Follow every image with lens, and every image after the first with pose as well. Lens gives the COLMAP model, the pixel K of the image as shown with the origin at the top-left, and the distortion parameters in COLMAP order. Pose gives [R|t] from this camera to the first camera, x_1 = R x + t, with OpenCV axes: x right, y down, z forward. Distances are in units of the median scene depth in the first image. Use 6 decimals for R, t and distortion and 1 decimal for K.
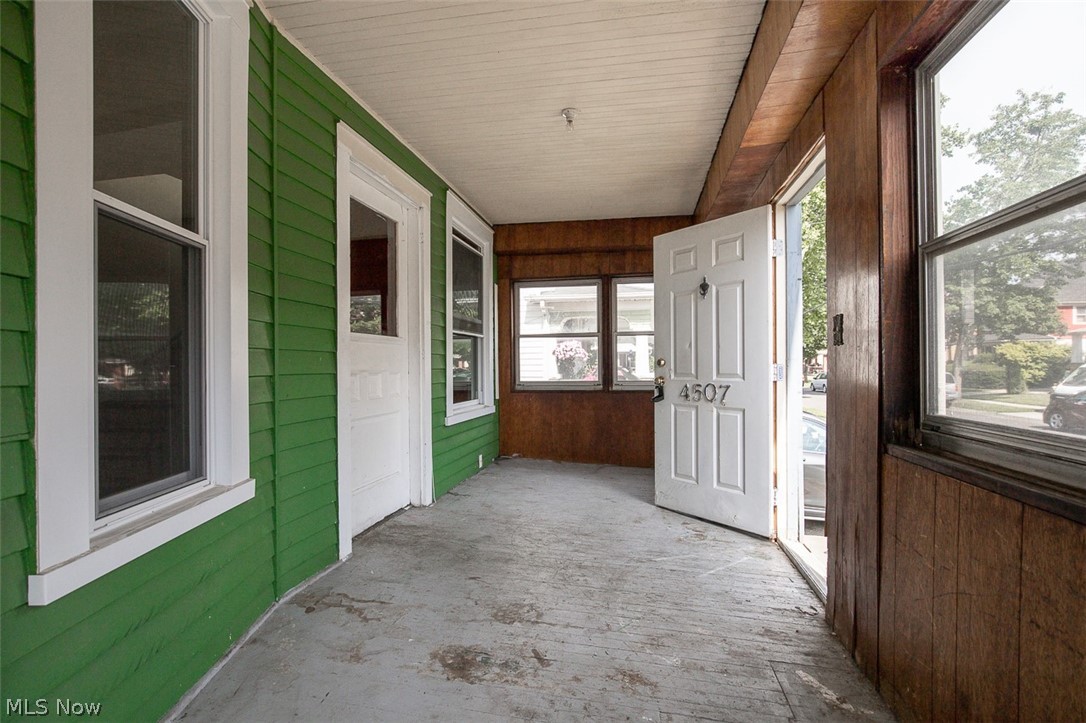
lens RADIAL K [[497.5, 0, 545.8], [0, 497.5, 362.8], [0, 0, 1]] dist [-0.021614, 0.006267]
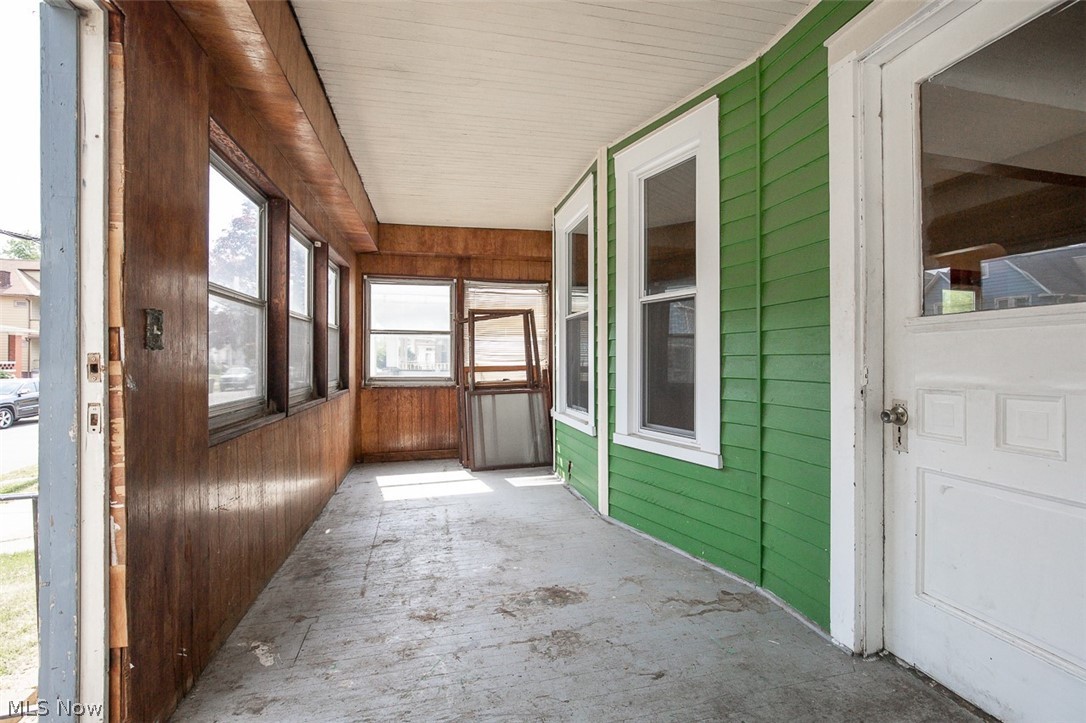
lens RADIAL K [[497.5, 0, 547.6], [0, 497.5, 361.2], [0, 0, 1]] dist [-0.021614, 0.006267]
pose [[-0.912570, 0.002014, -0.408915, 0.346952], [0.001698, 0.999998, 0.001135, -0.018575], [0.408916, 0.000342, -0.912572, 1.908165]]
